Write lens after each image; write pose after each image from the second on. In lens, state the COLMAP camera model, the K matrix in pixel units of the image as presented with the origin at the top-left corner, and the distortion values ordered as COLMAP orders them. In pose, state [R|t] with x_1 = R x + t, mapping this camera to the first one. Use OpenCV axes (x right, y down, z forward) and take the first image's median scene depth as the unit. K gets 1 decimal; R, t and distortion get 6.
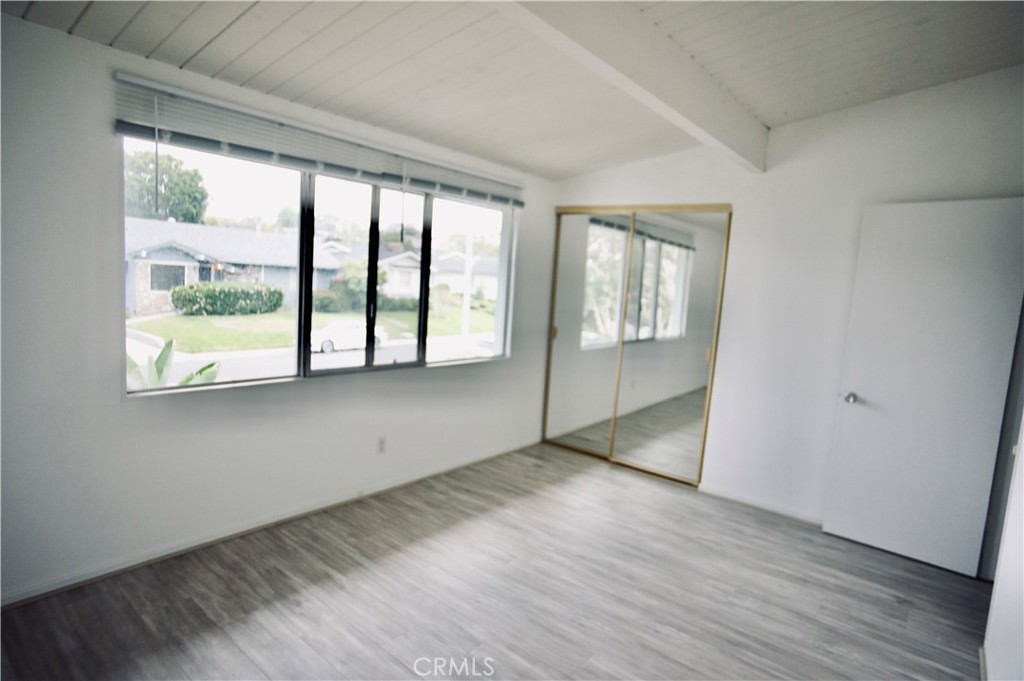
lens RADIAL K [[560.2, 0, 512.0], [0, 560.2, 340.5], [0, 0, 1]] dist [-0.072473, 0.043462]
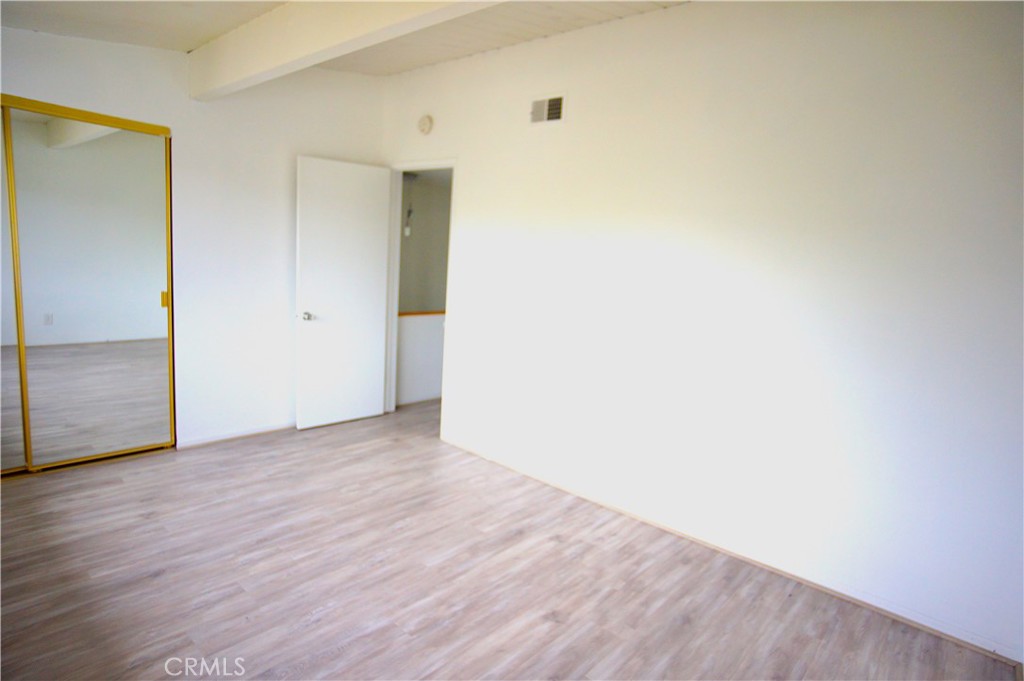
lens RADIAL K [[560.2, 0, 512.0], [0, 560.2, 340.5], [0, 0, 1]] dist [-0.072473, 0.043462]
pose [[0.046750, -0.218979, 0.974609, -0.636597], [0.045501, 0.975130, 0.216914, -0.099587], [-0.997870, 0.034205, 0.055551, 0.518320]]
